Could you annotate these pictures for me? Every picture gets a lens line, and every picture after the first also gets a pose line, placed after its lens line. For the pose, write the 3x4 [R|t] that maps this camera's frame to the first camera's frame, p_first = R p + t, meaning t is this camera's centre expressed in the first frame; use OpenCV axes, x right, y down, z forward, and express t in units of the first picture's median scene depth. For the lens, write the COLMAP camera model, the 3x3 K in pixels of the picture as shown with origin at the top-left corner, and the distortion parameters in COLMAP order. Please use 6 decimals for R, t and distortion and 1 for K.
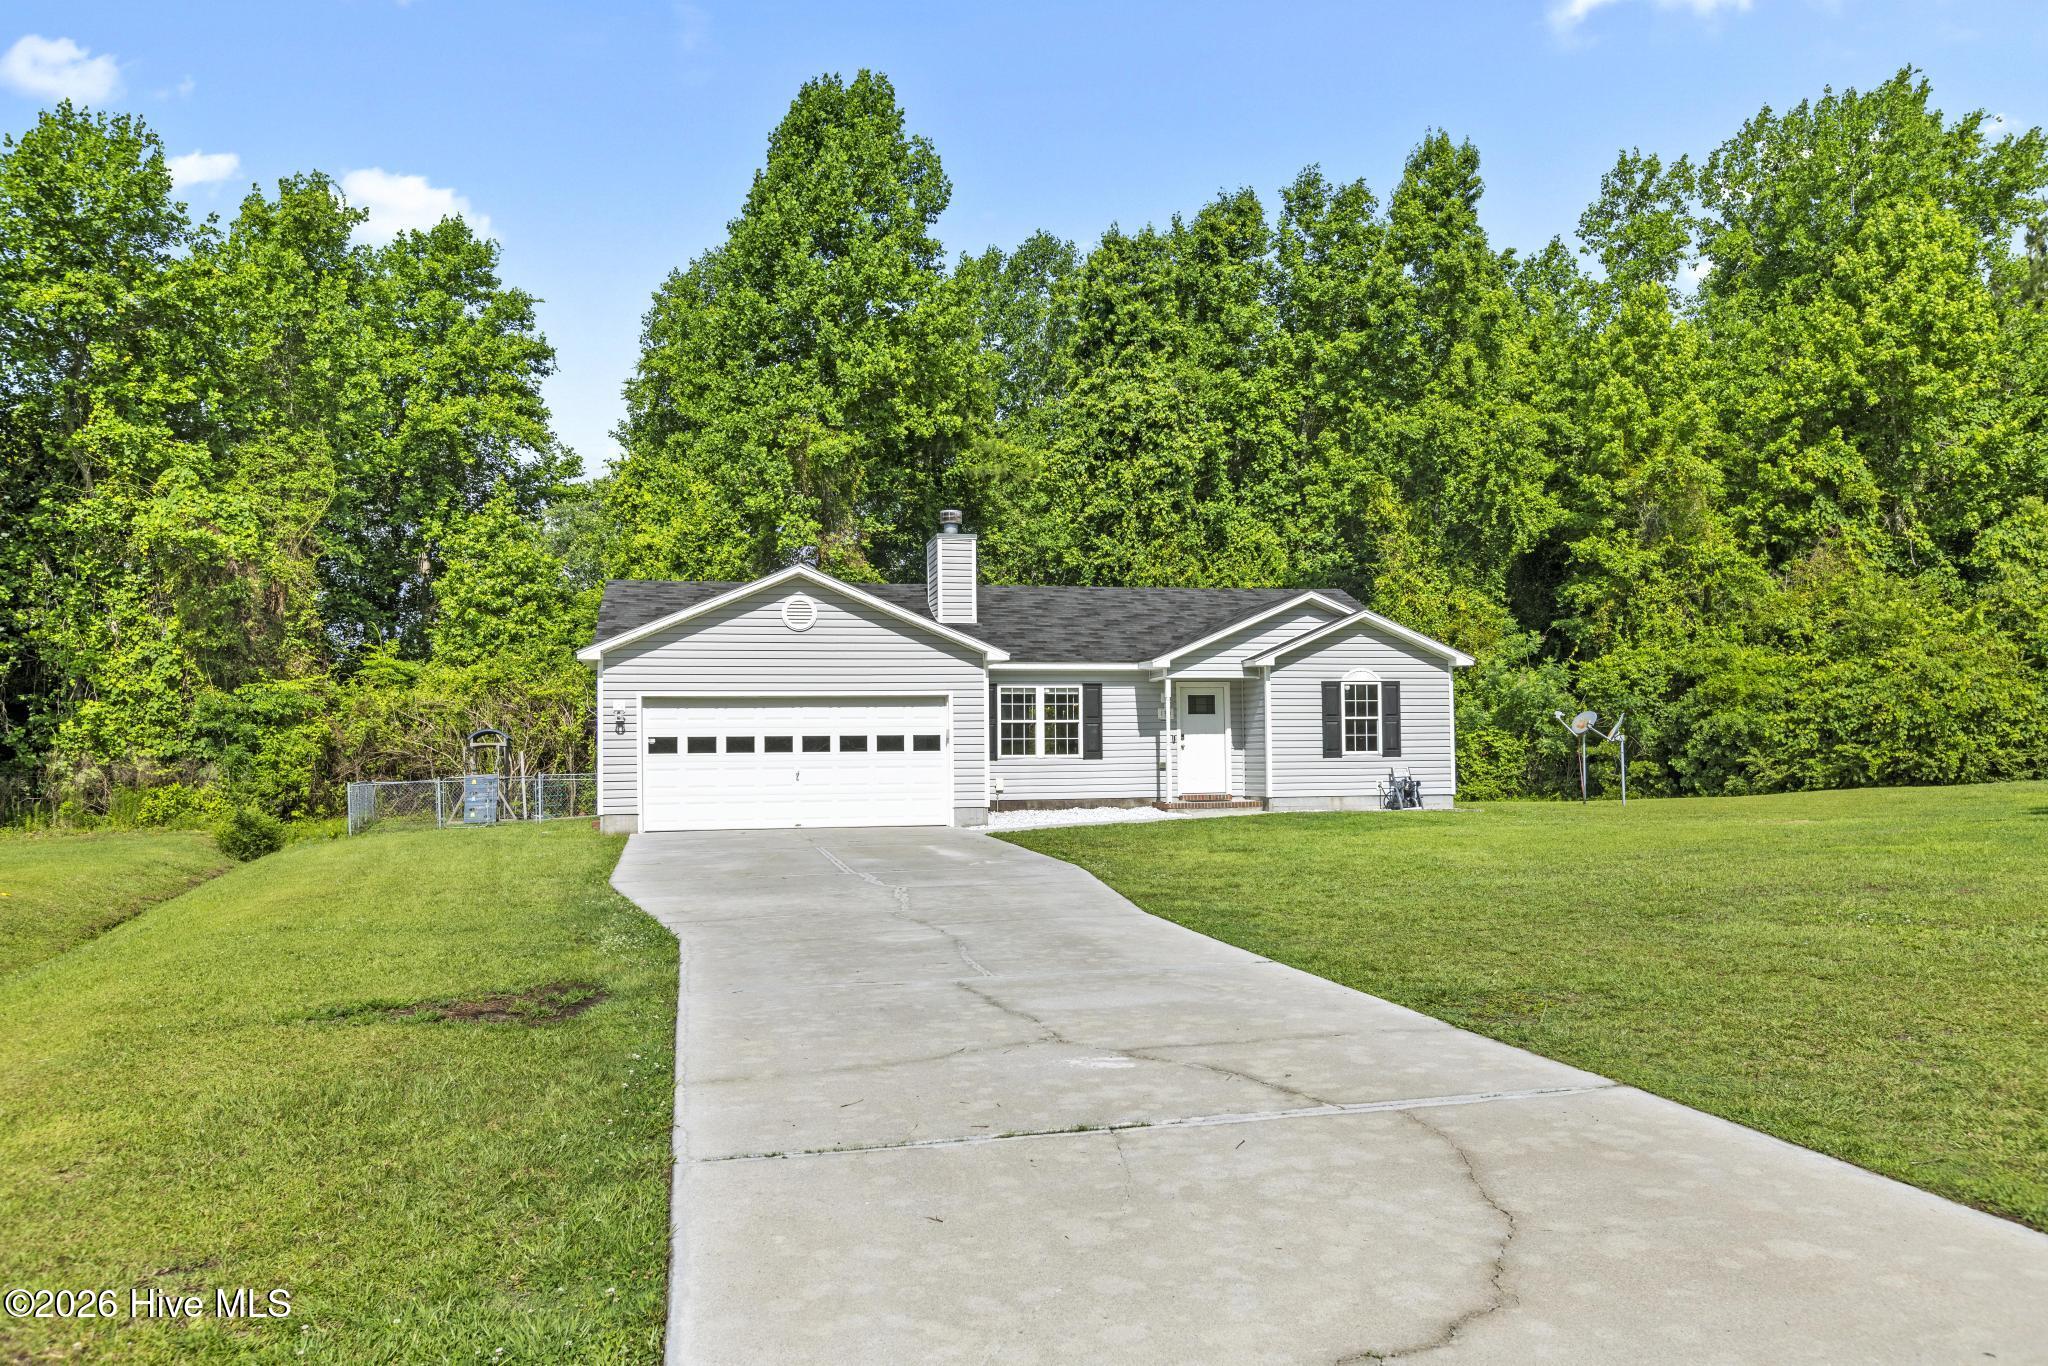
lens RADIAL K [[1541.4, 0, 1024.0], [0, 1541.4, 683.0], [0, 0, 1]] dist [0.009793, -0.004625]
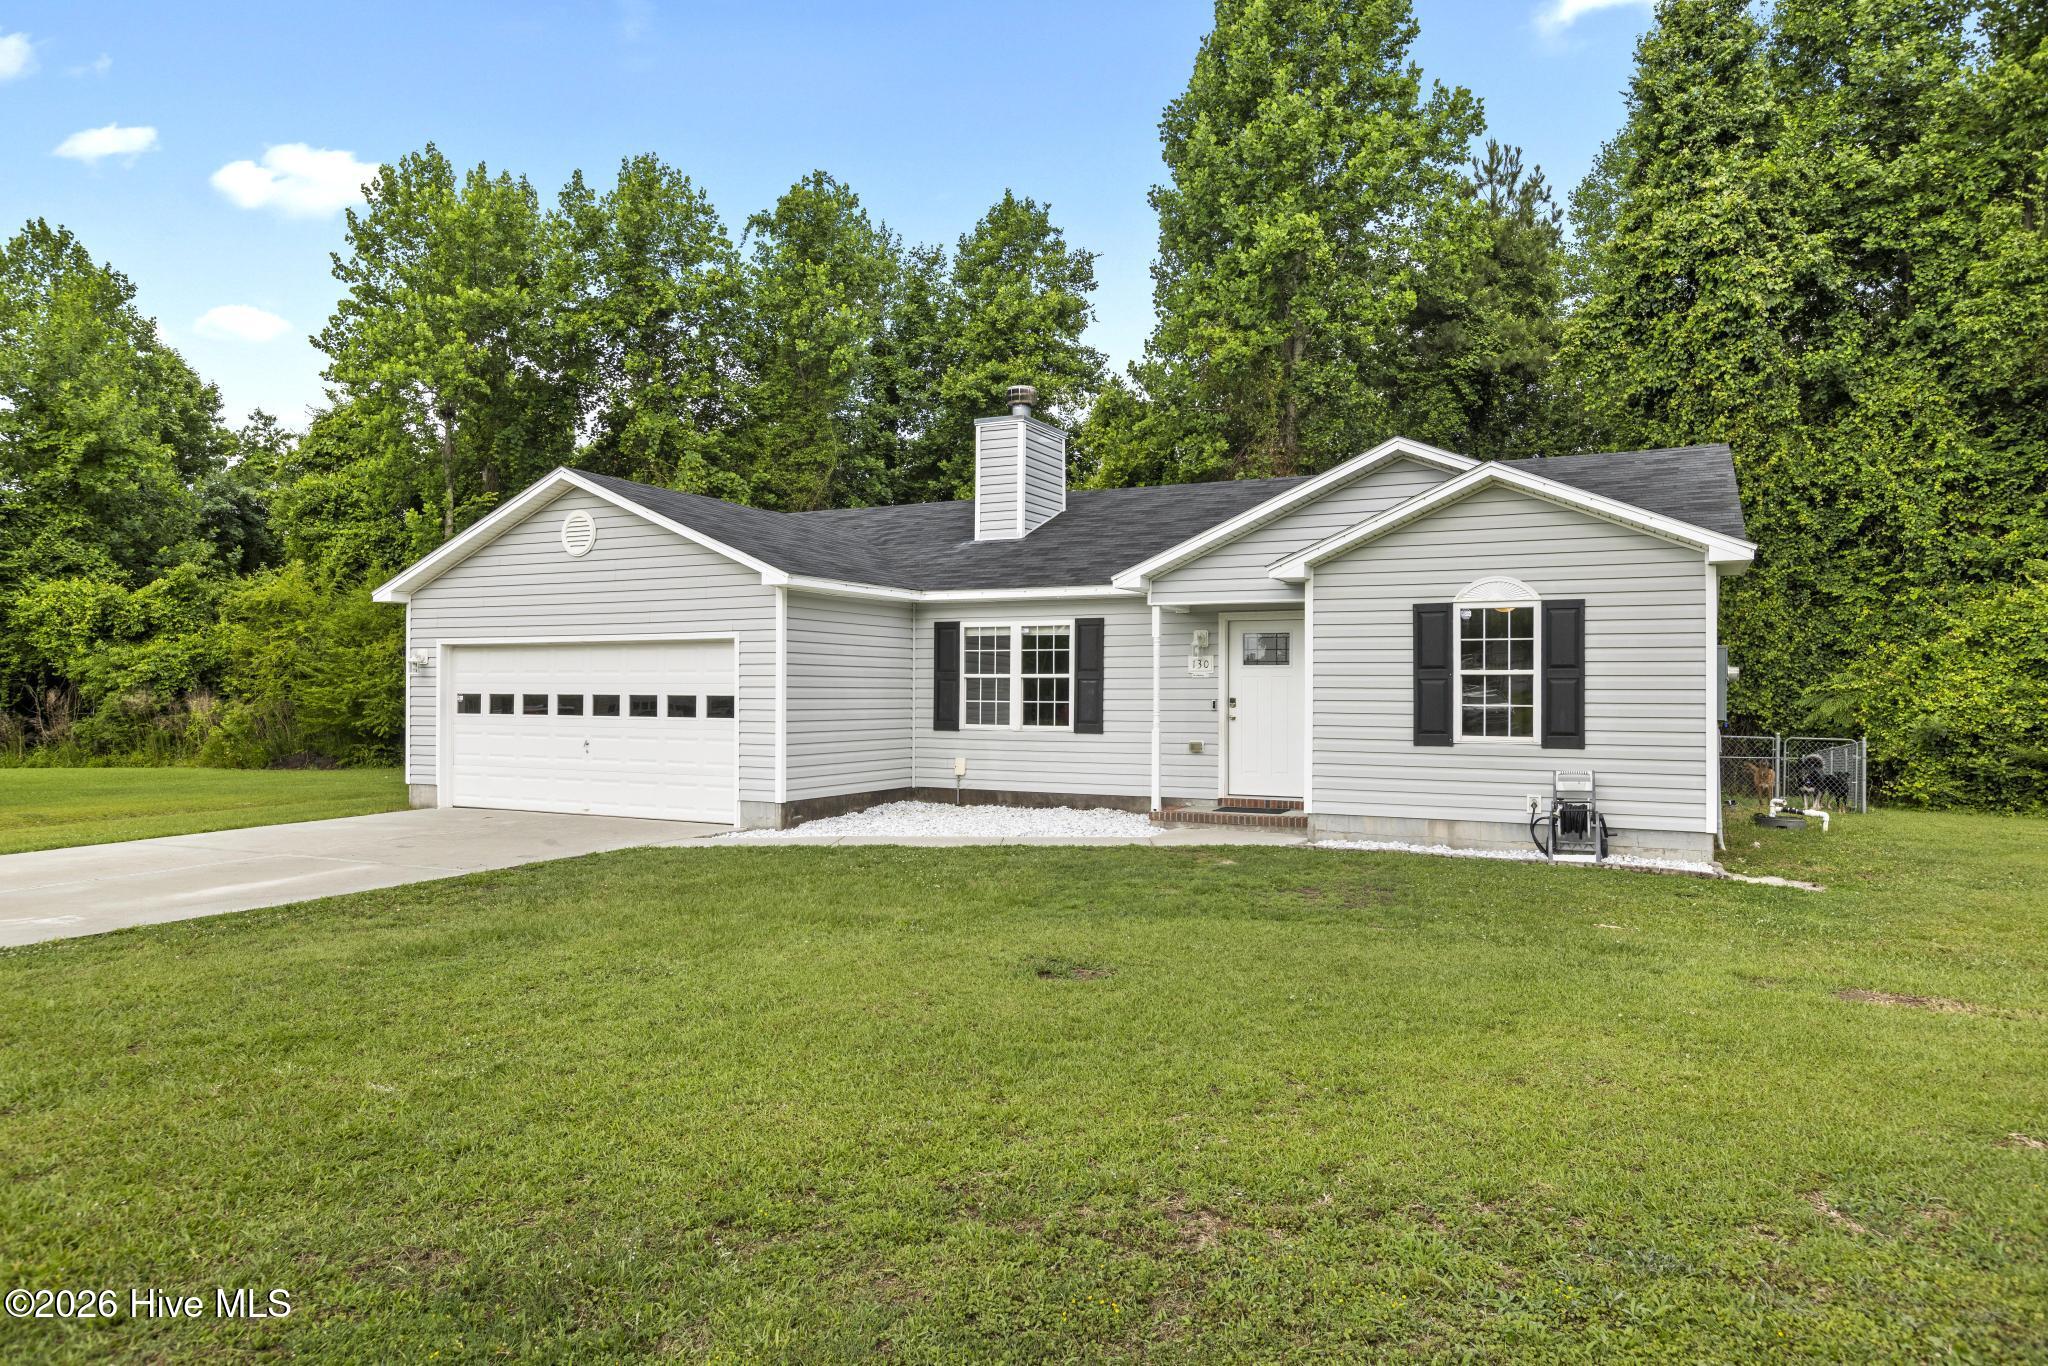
lens RADIAL K [[1301.8, 0, 1024.0], [0, 1301.8, 683.0], [0, 0, 1]] dist [-0.004429, -0.000907]
pose [[0.763914, 0.009362, -0.645250, 0.260569], [0.012917, 0.999473, 0.029793, 0.007538], [0.645188, -0.031094, 0.763391, 0.385465]]
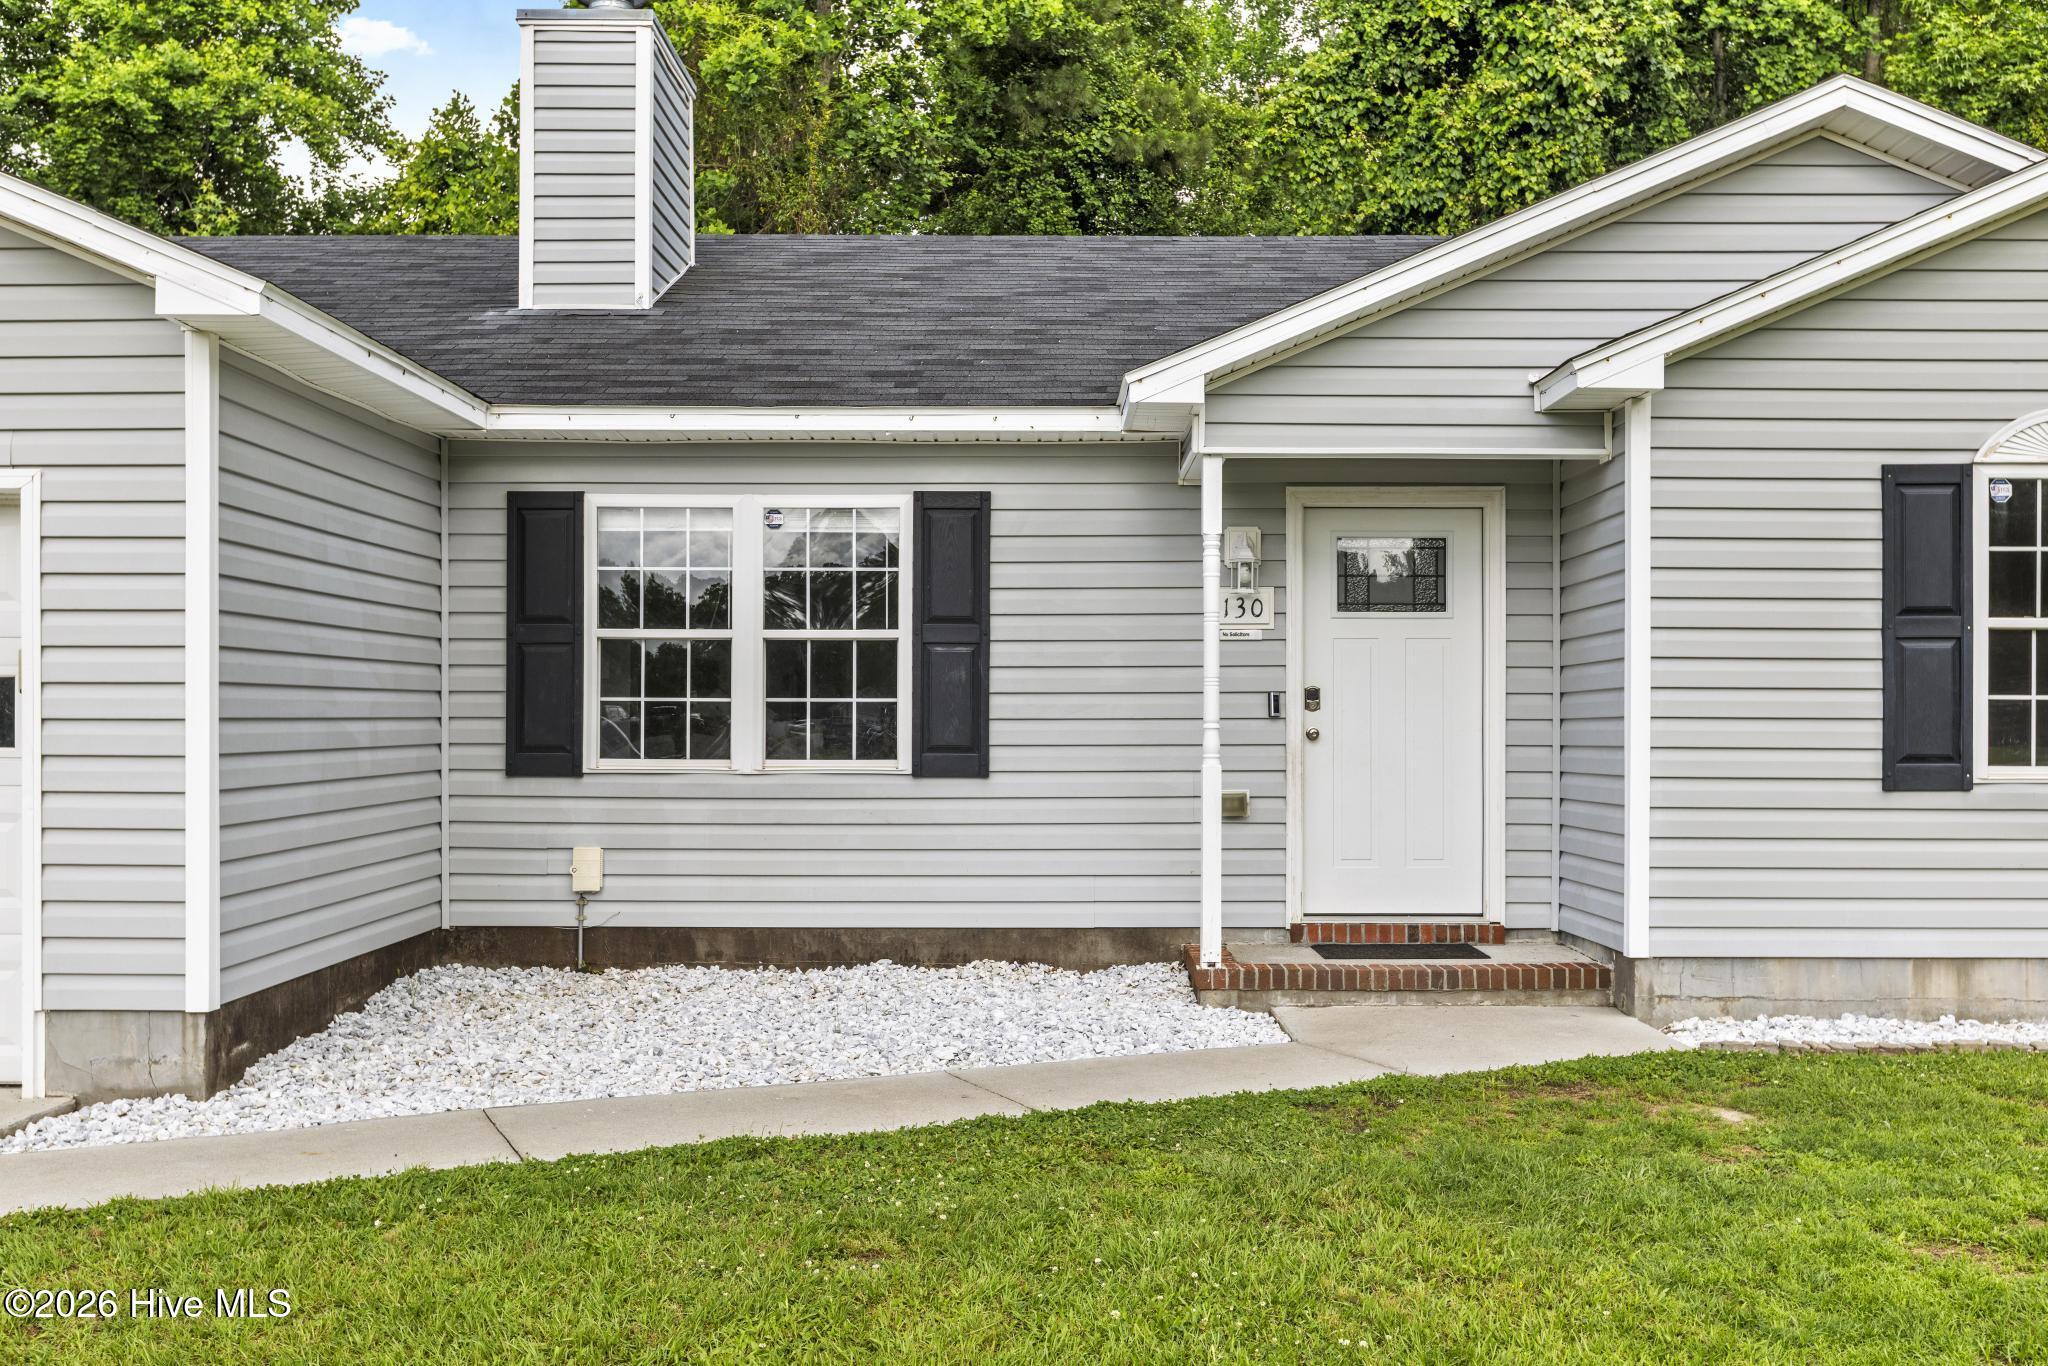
lens RADIAL K [[2003.9, 0, 1021.8], [0, 2003.9, 708.6], [0, 0, 1]] dist [-0.004781, -0.009197]
pose [[0.972473, 0.011334, -0.232739, 0.093524], [-0.002543, 0.999273, 0.038040, 0.016678], [0.233001, -0.036401, 0.971795, 0.459565]]
